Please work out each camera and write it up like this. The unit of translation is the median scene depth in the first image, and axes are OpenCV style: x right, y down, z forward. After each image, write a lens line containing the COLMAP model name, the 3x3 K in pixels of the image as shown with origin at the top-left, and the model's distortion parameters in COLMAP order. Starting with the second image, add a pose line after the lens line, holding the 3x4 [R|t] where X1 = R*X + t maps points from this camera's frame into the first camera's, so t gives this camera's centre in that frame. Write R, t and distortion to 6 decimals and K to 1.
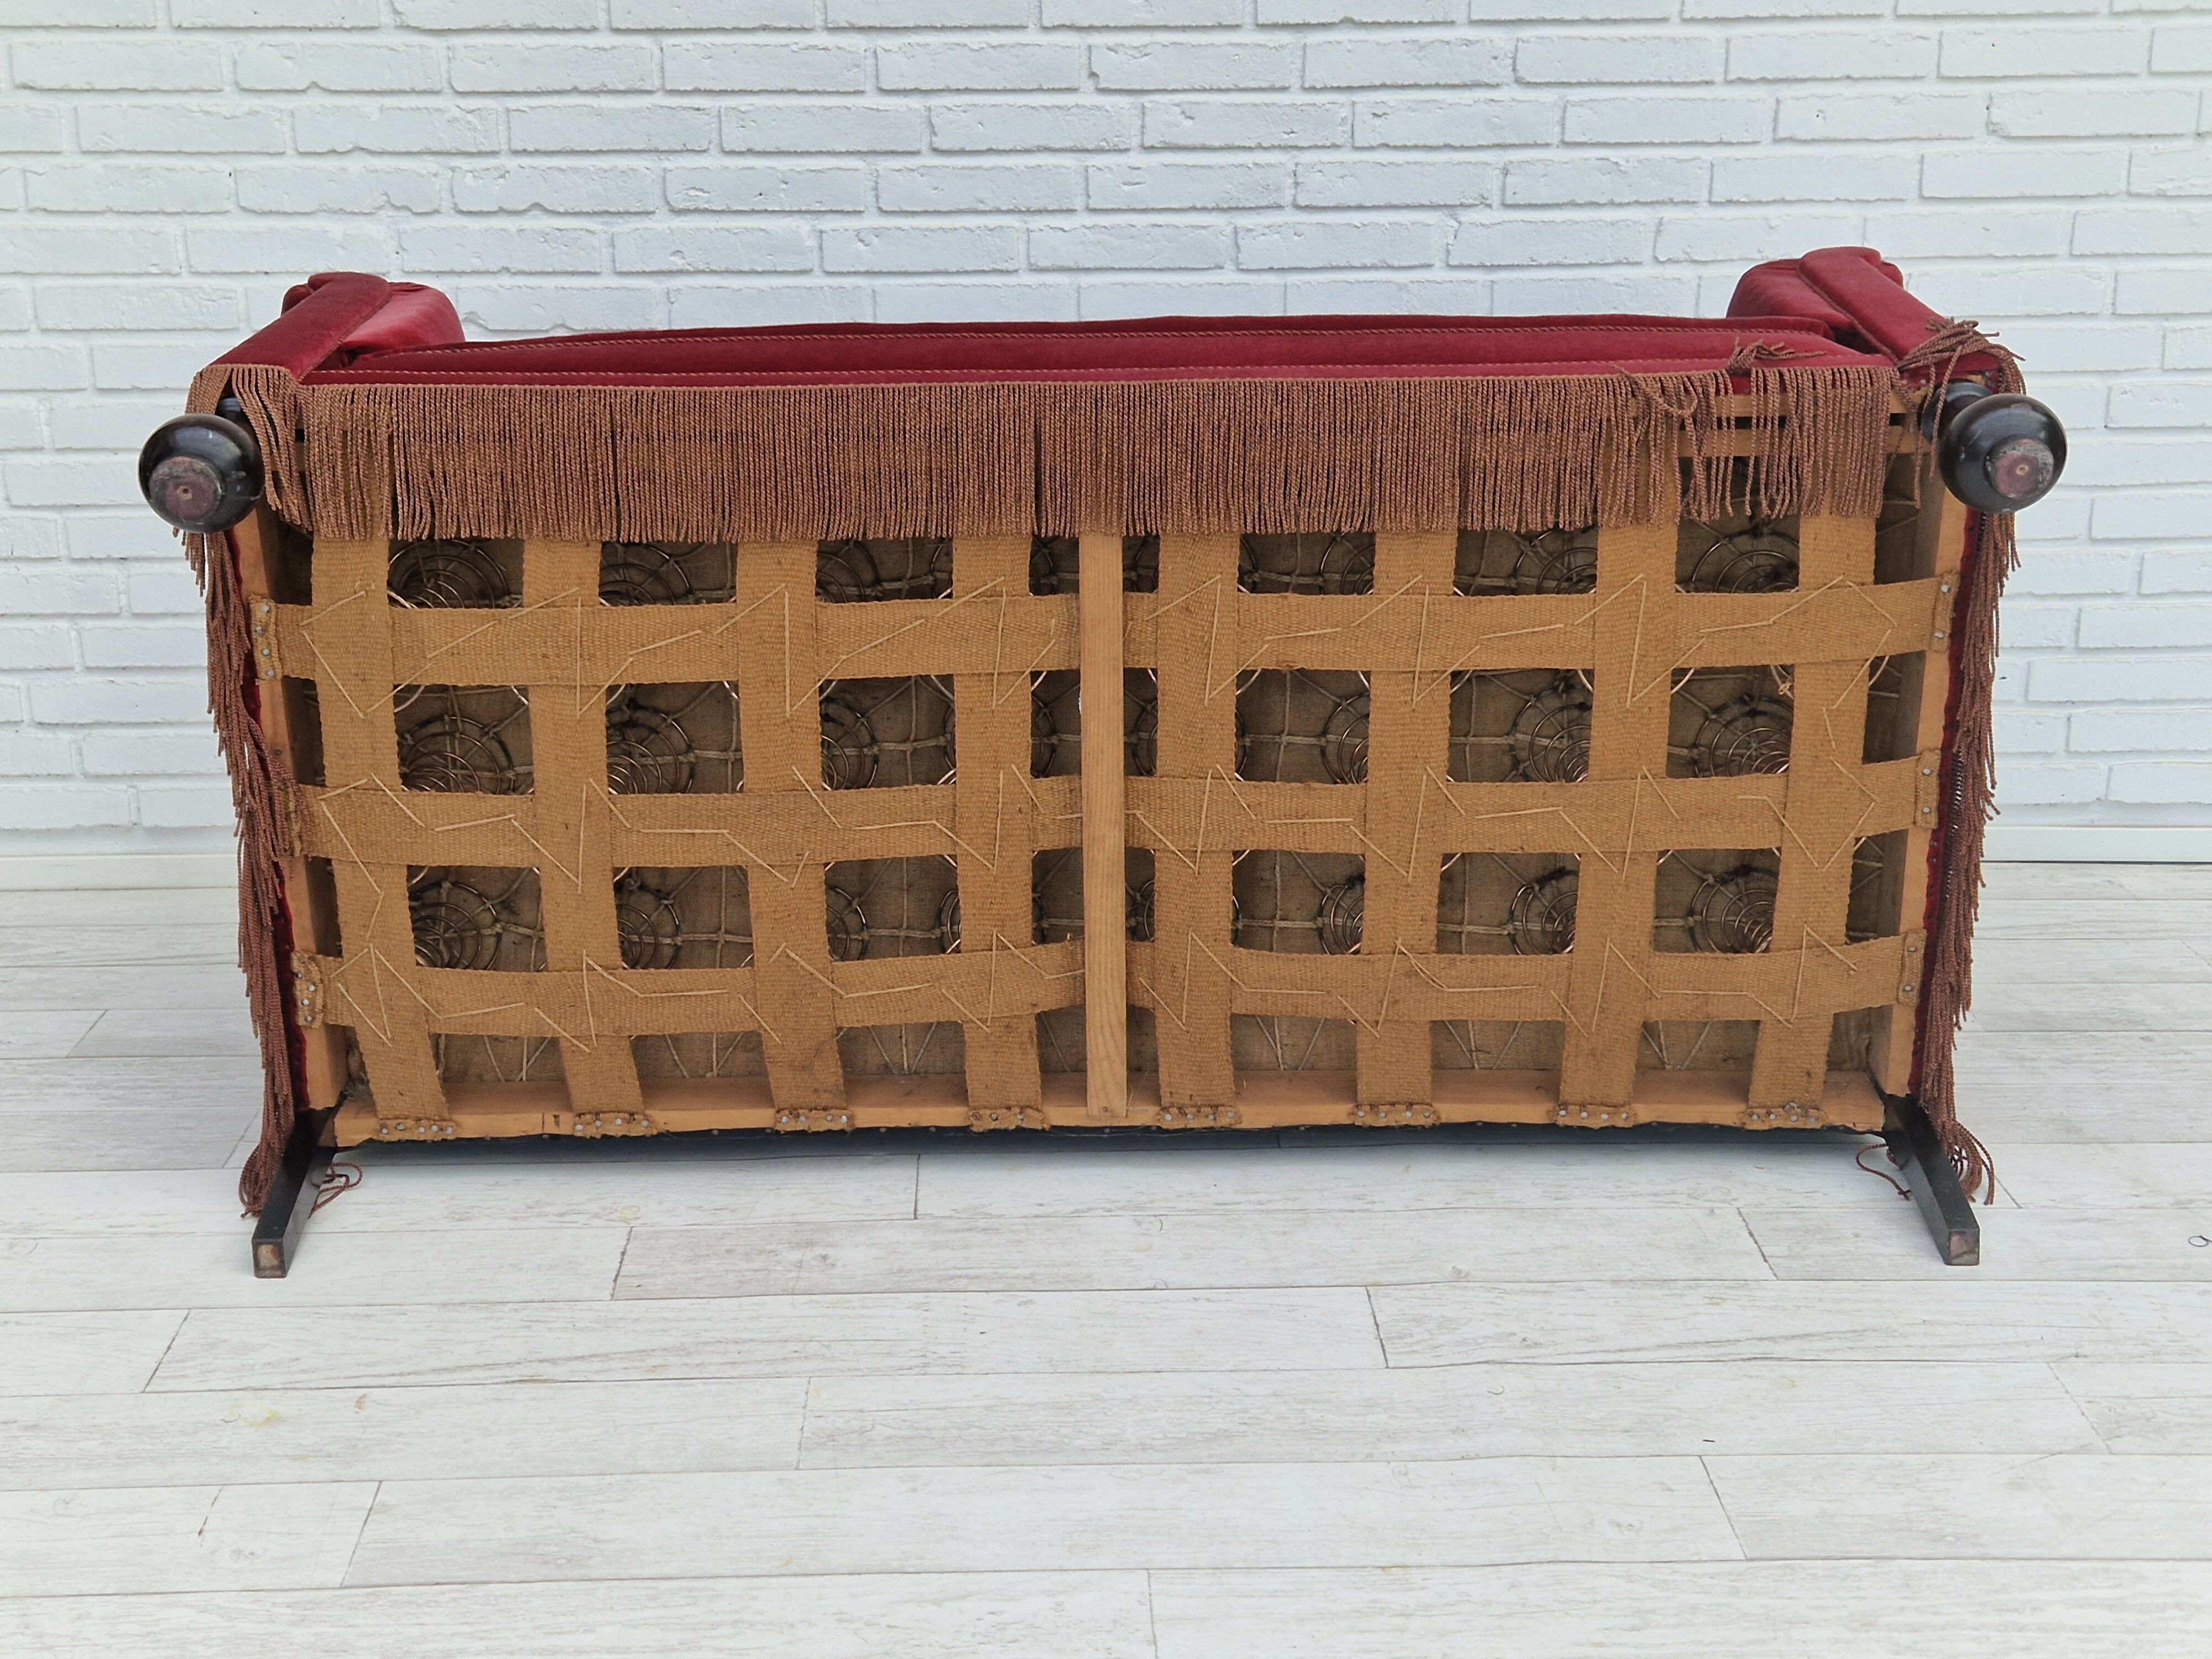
lens RADIAL K [[2874.6, 0, 1064.7], [0, 2874.6, 825.8], [0, 0, 1]] dist [0.070521, 0.000000]
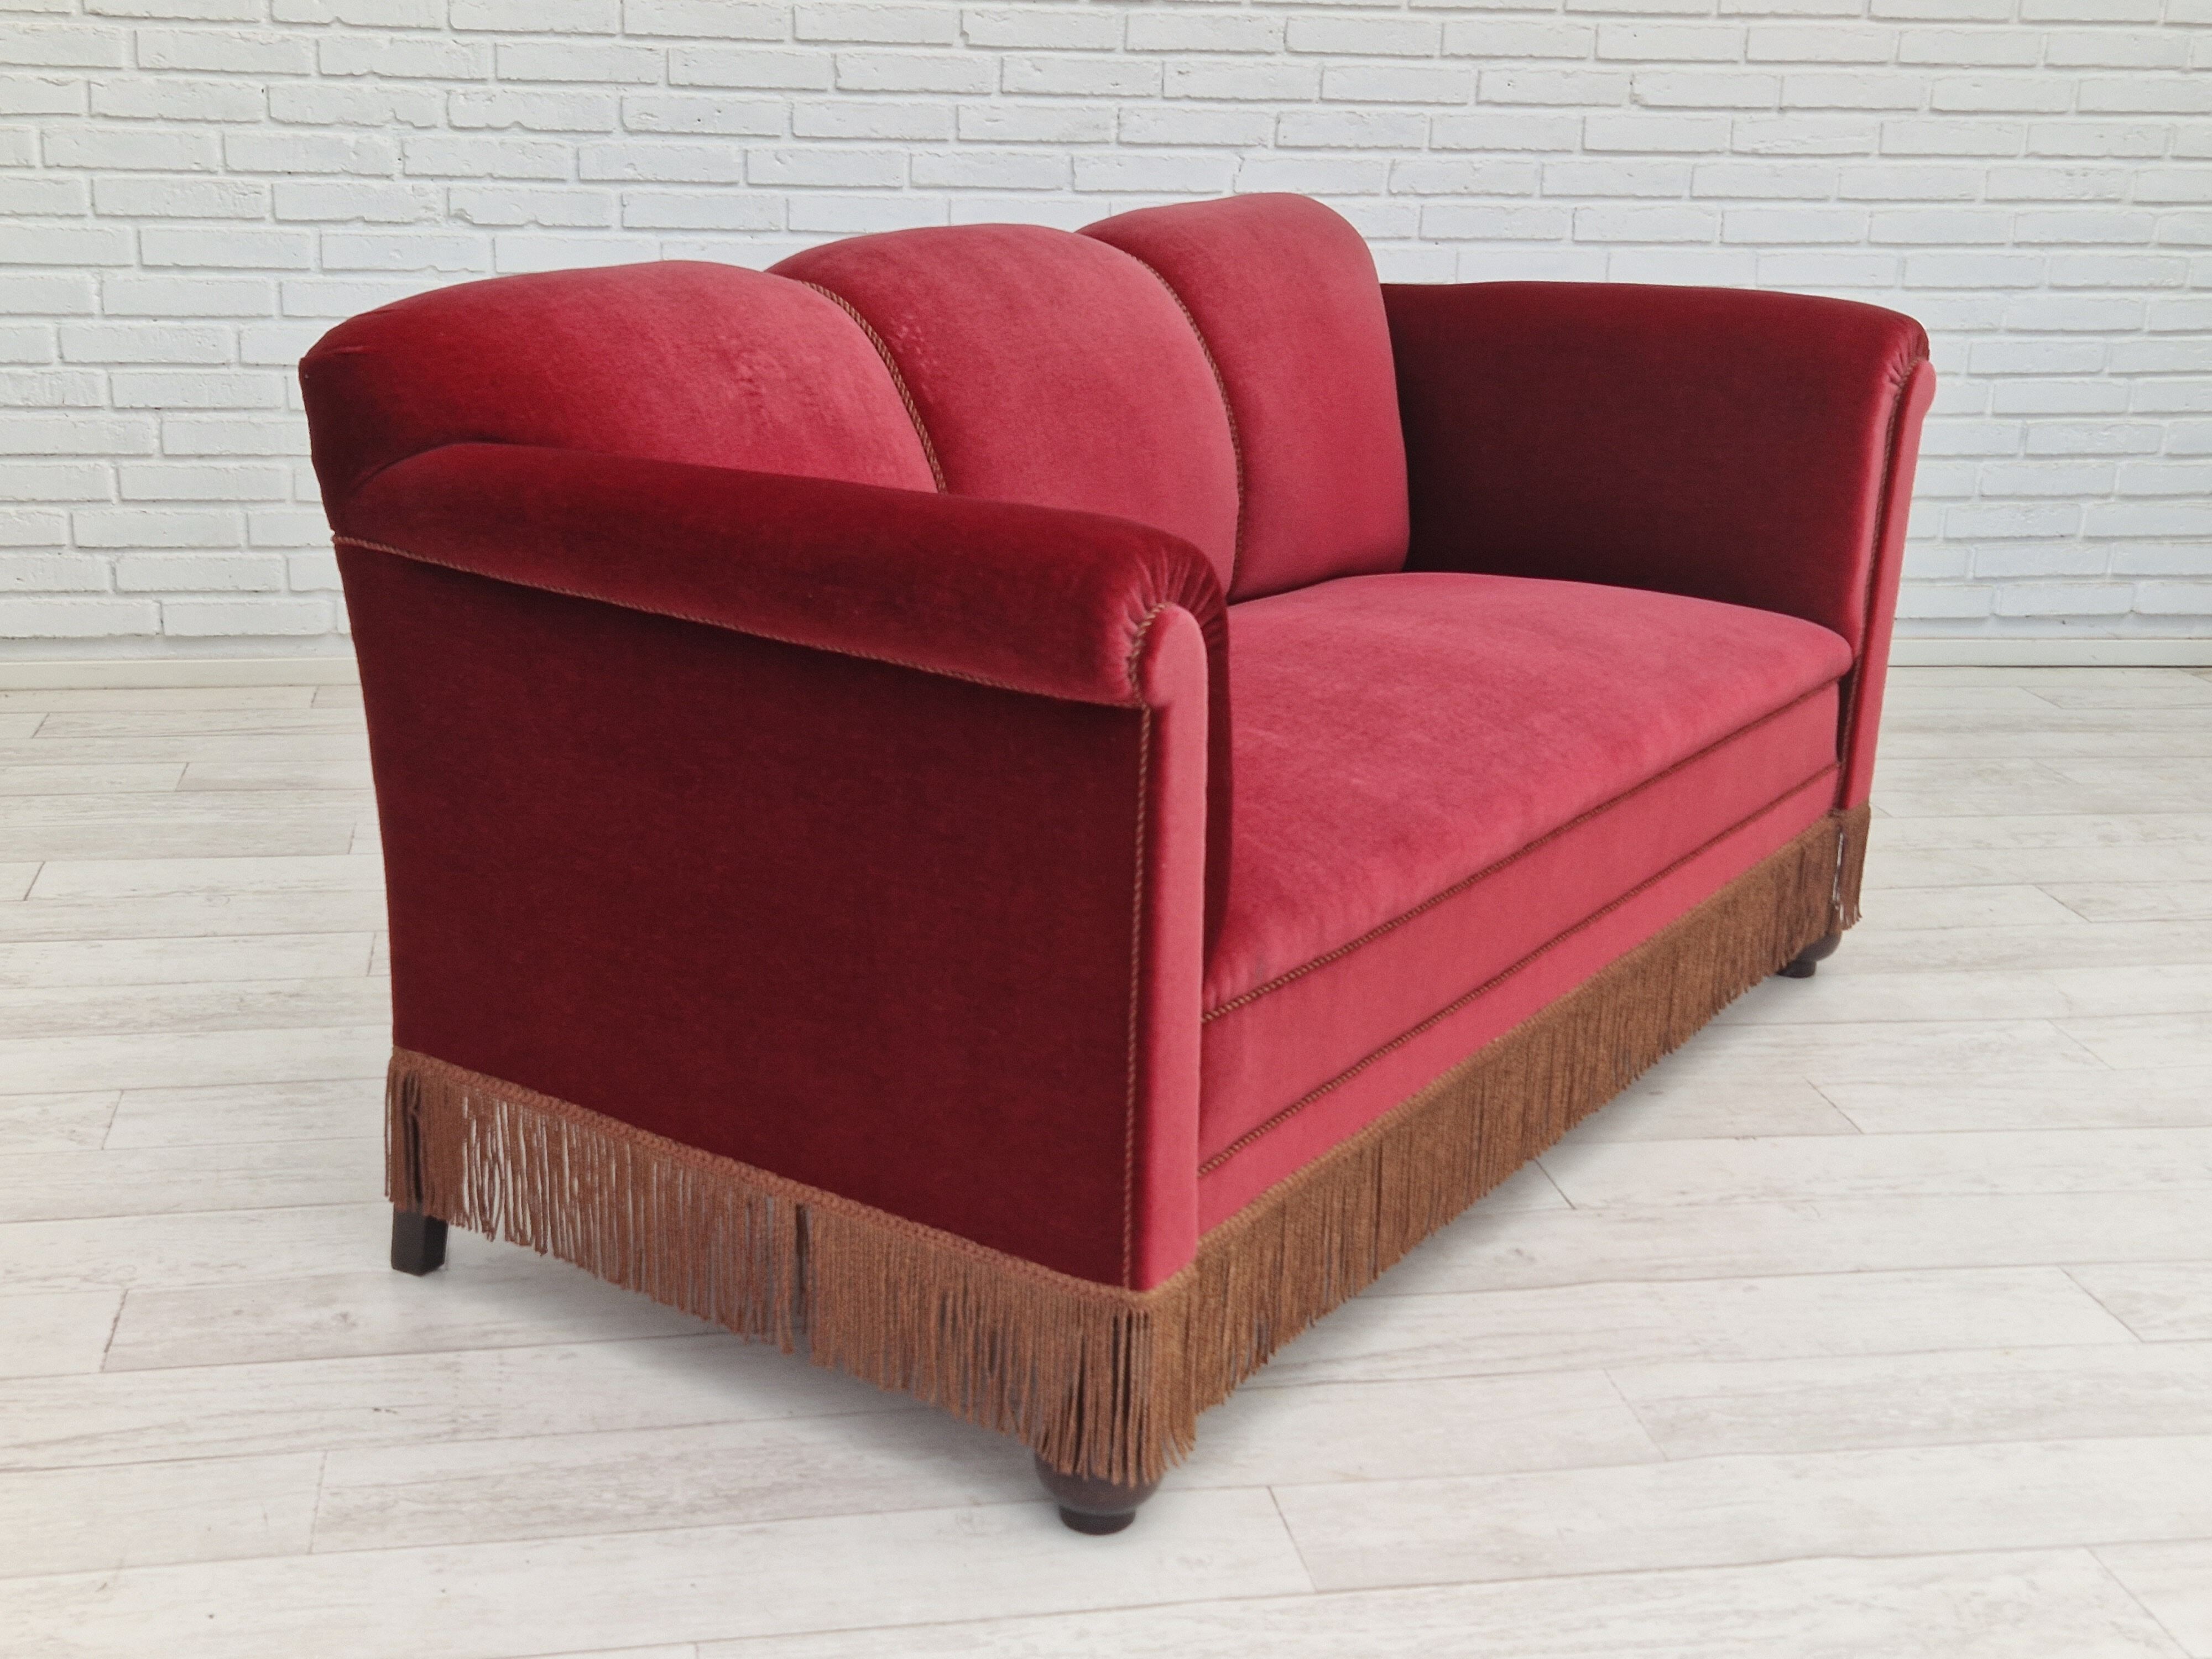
lens RADIAL K [[2874.6, 0, 1092.8], [0, 2874.6, 803.9], [0, 0, 1]] dist [0.070521, 0.000000]
pose [[0.987104, -0.010044, 0.159764, -0.140366], [0.012195, 0.999848, -0.012488, 0.096085], [-0.159614, 0.014275, 0.987076, -0.262078]]
